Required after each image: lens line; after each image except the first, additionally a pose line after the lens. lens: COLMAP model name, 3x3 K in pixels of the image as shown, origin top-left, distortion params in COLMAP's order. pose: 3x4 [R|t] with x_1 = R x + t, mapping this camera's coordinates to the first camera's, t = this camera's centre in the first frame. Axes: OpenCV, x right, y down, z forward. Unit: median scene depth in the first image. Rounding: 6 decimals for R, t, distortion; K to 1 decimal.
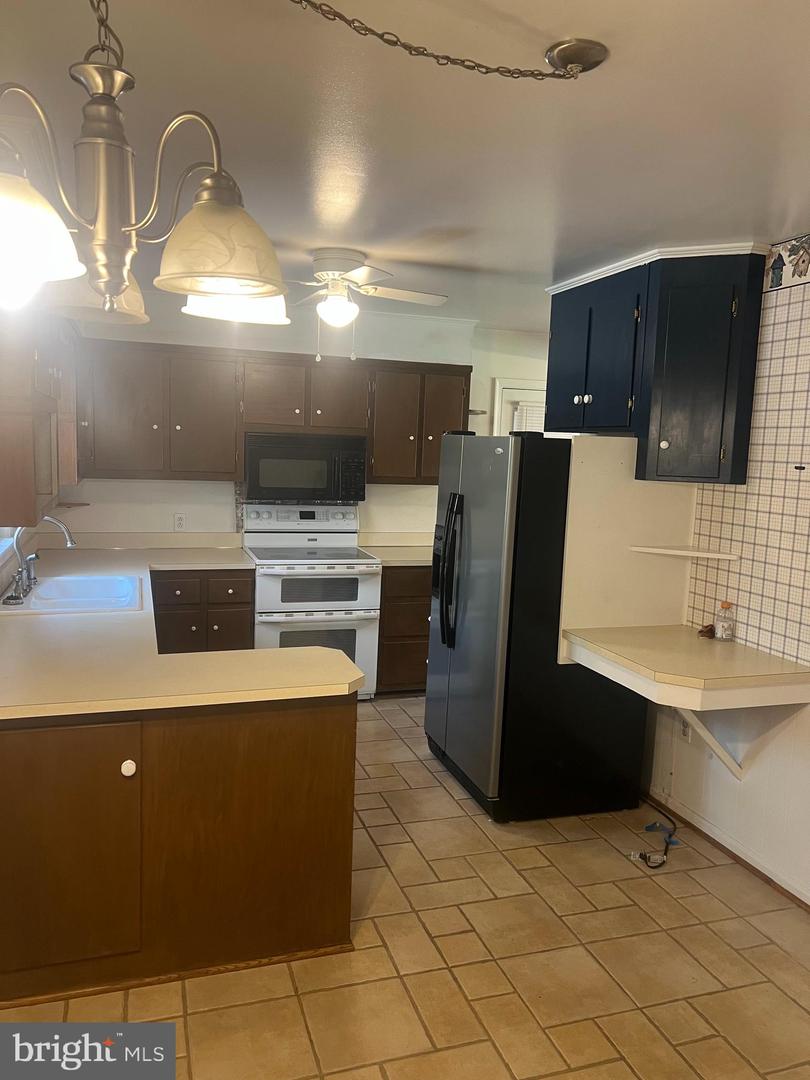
lens RADIAL K [[814.2, 0, 407.7], [0, 814.2, 543.9], [0, 0, 1]] dist [0.045651, -0.042582]
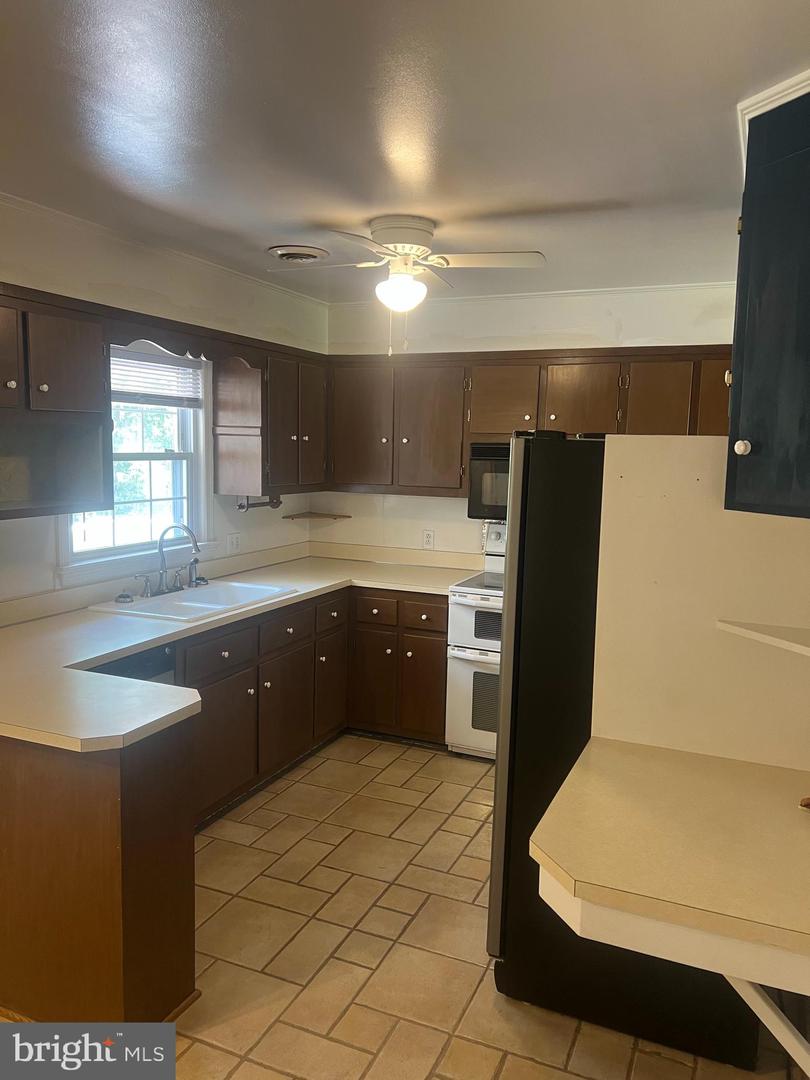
lens RADIAL K [[814.2, 0, 406.3], [0, 814.2, 538.7], [0, 0, 1]] dist [0.045651, -0.042582]
pose [[0.746290, 0.057644, -0.663120, 0.363692], [-0.075642, 0.997134, 0.001551, -0.029347], [0.661309, 0.049003, 0.748511, 0.301212]]
